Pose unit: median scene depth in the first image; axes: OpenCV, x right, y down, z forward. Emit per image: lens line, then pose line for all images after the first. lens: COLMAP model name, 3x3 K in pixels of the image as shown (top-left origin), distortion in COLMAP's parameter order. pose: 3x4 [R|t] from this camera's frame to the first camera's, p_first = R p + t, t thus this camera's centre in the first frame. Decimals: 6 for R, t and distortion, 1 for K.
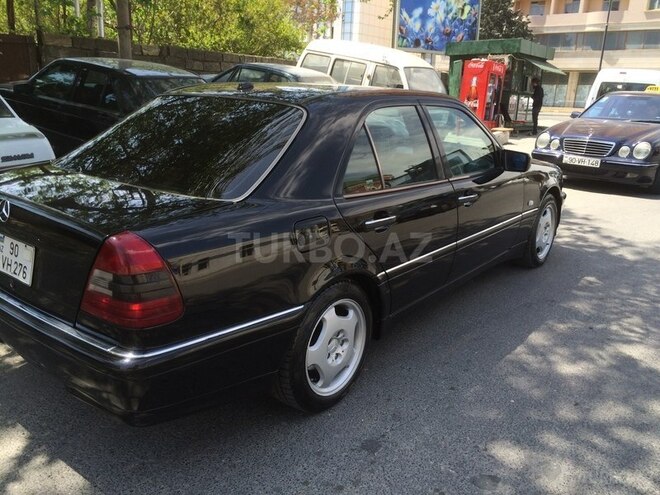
lens RADIAL K [[565.6, 0, 330.0], [0, 565.6, 247.5], [0, 0, 1]] dist [0.081791, -0.110827]
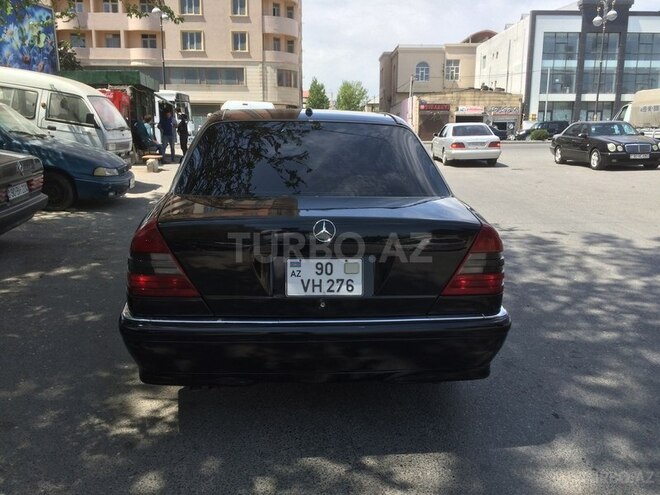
lens RADIAL K [[565.6, 0, 330.0], [0, 565.6, 247.5], [0, 0, 1]] dist [0.081791, -0.110827]
pose [[0.727178, -0.169454, 0.665205, -0.108034], [0.203234, 0.978753, 0.027158, -0.005248], [-0.655673, 0.115444, 0.746167, 0.021349]]
